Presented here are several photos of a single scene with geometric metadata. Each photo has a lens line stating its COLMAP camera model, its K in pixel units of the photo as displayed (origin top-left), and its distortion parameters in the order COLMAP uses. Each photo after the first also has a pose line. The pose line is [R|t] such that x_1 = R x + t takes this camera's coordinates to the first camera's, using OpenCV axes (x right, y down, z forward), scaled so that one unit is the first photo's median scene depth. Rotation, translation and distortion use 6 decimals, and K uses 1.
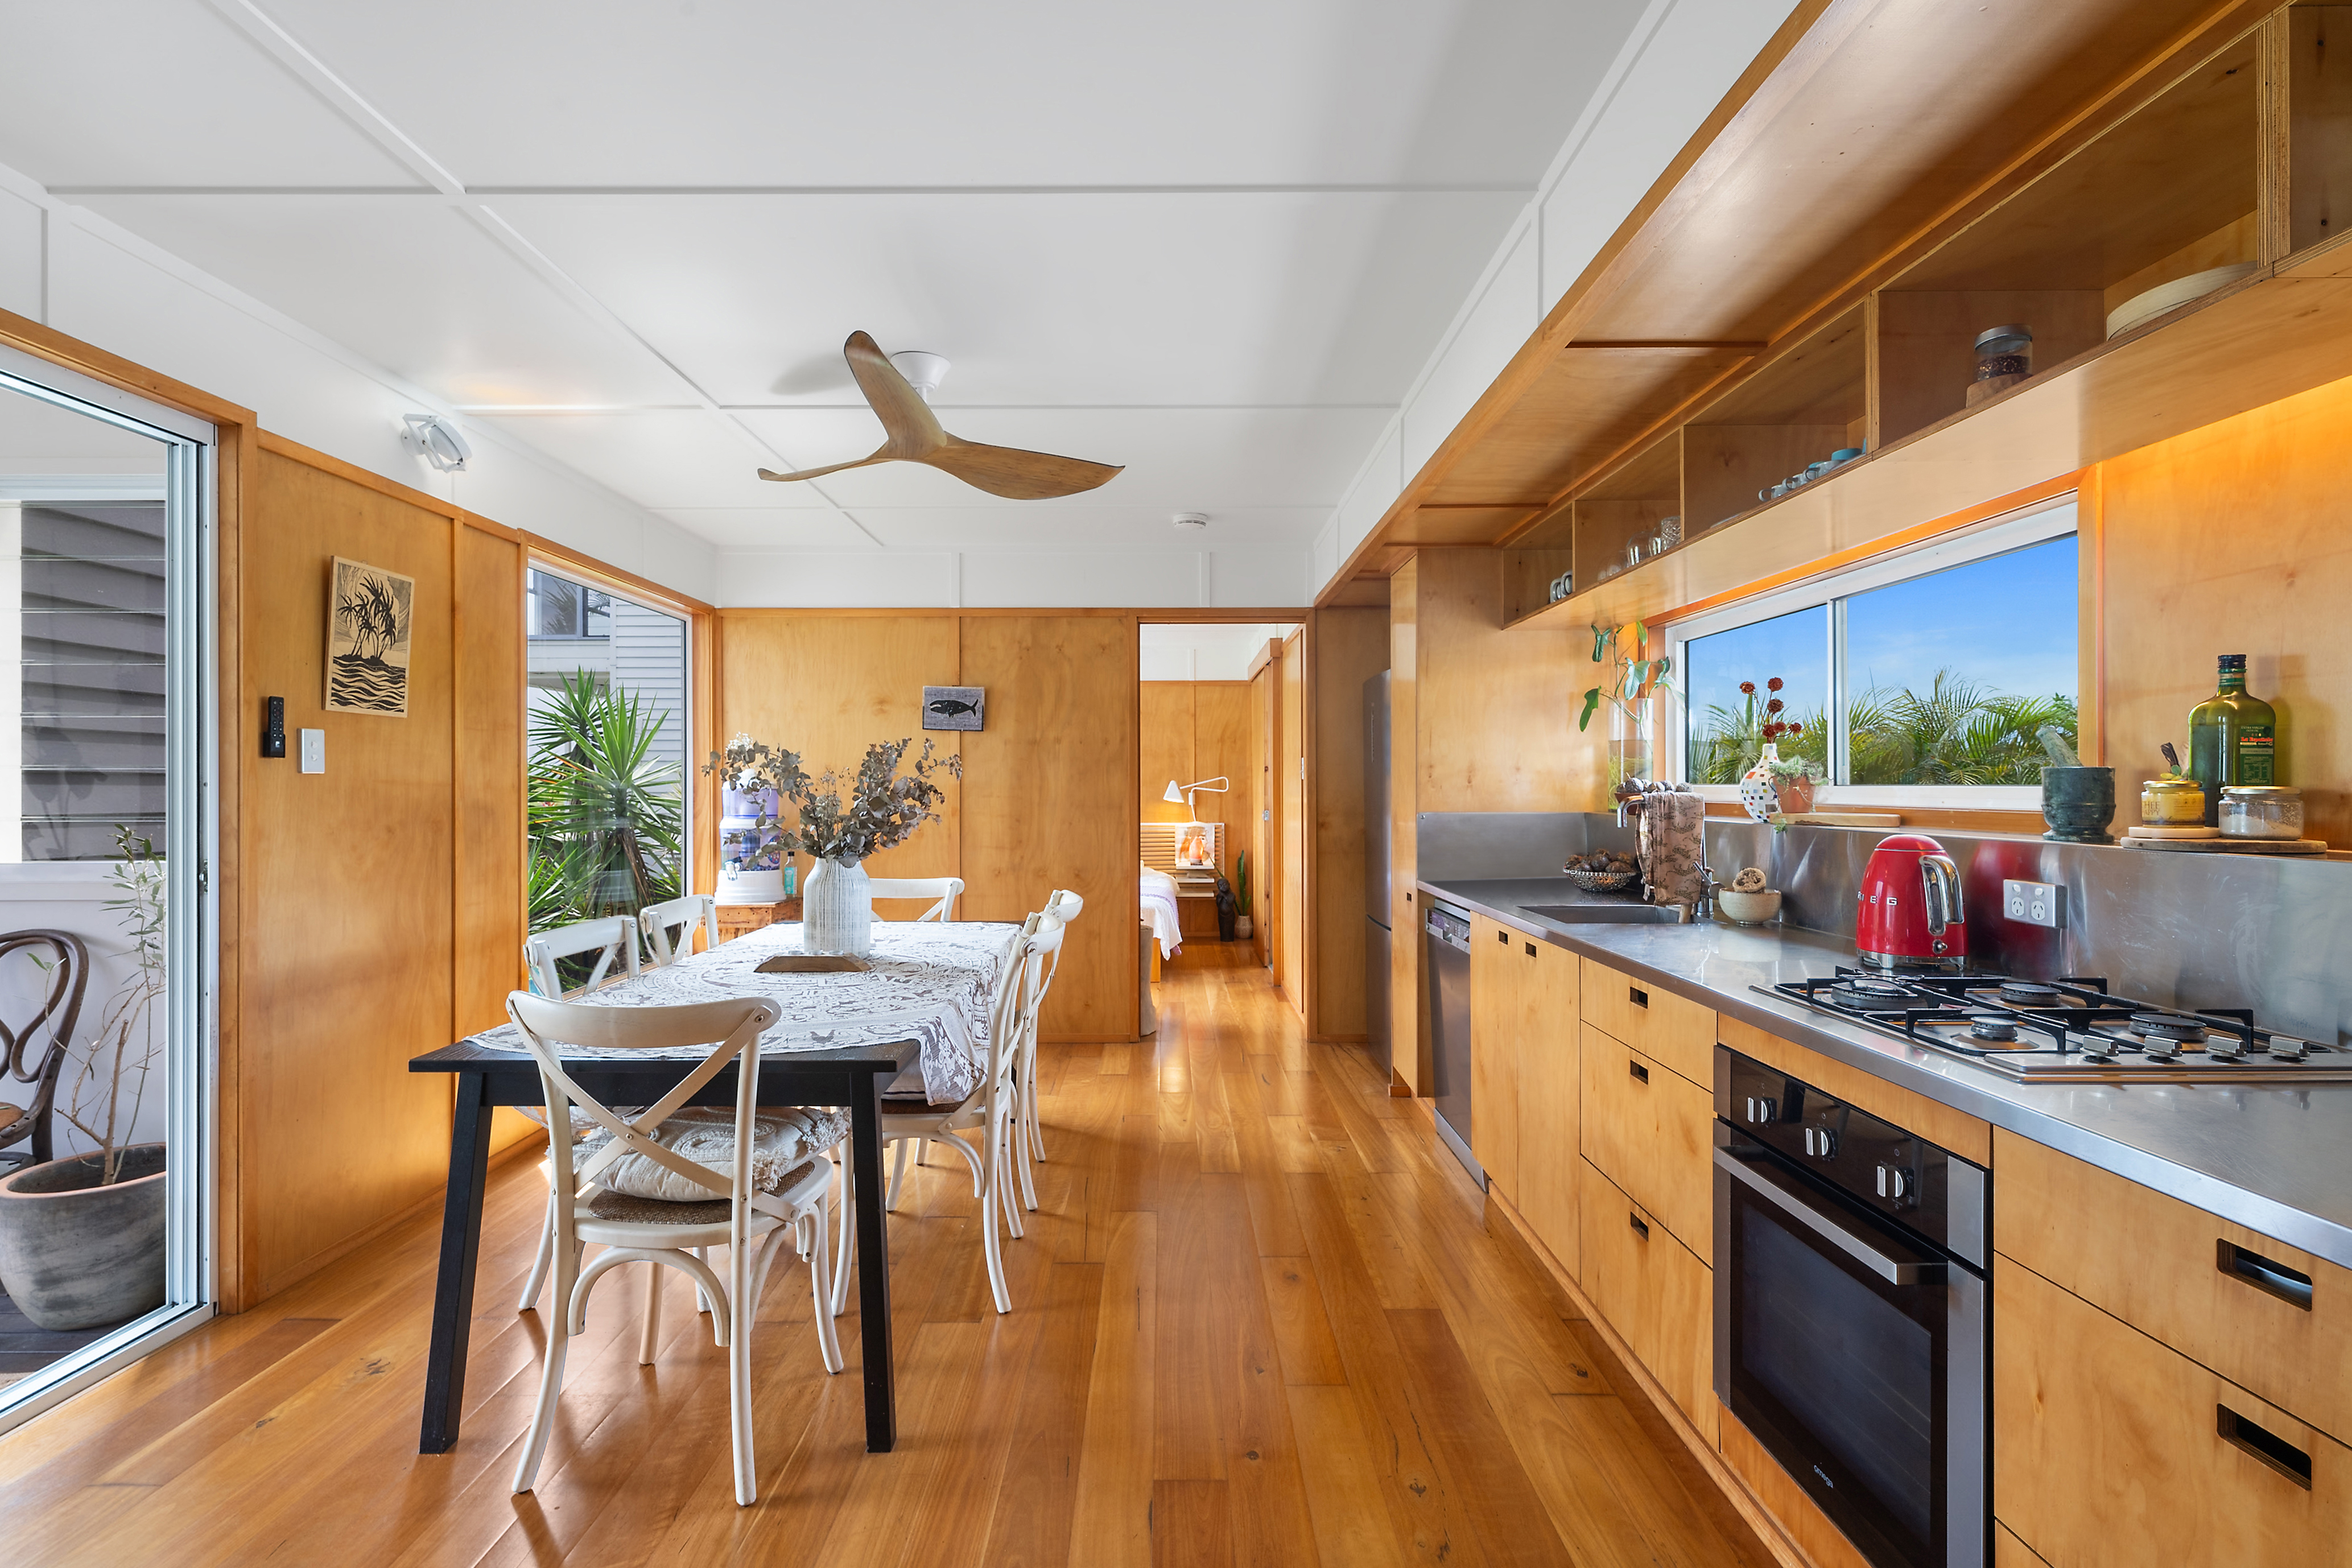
lens RADIAL K [[1119.7, 0, 1175.5], [0, 1119.7, 789.4], [0, 0, 1]] dist [0.000513, 0.000040]
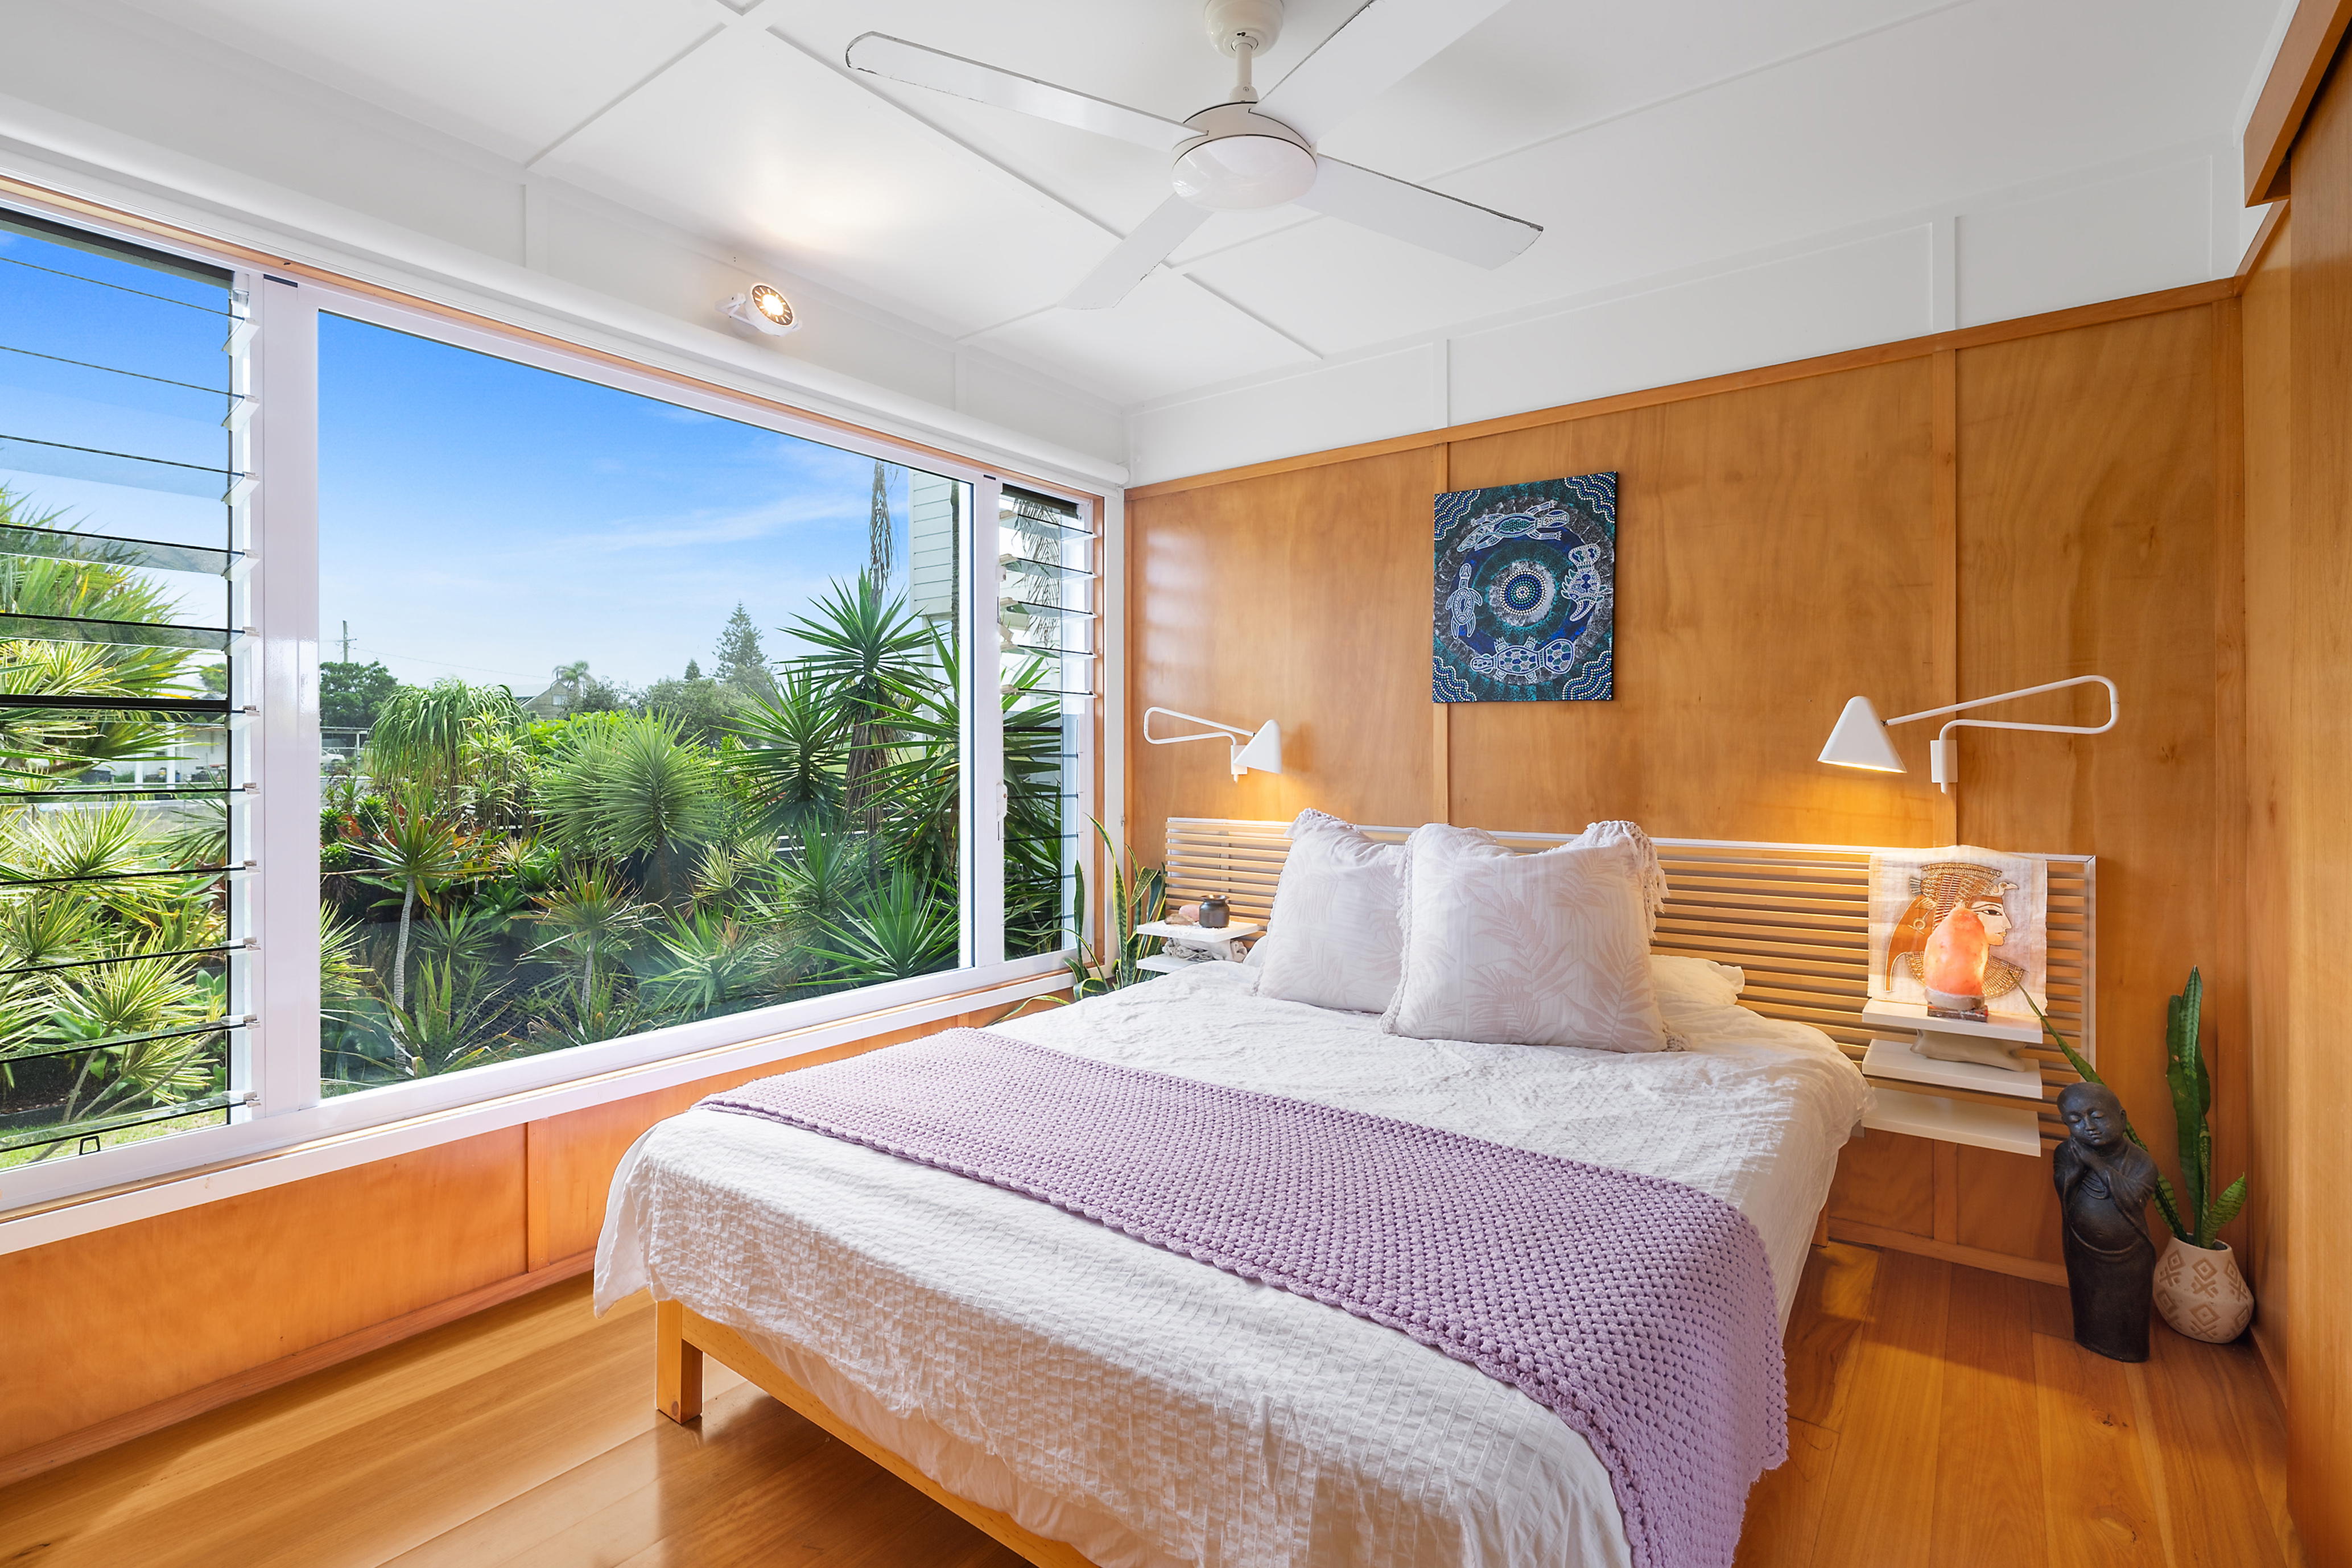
lens RADIAL K [[1119.7, 0, 1167.8], [0, 1119.7, 768.0], [0, 0, 1]] dist [0.000513, 0.000040]
pose [[0.804048, 0.002086, -0.594561, 0.025069], [0.001979, 0.999979, 0.006184, 0.008163], [0.594561, -0.006149, 0.804027, 0.667938]]
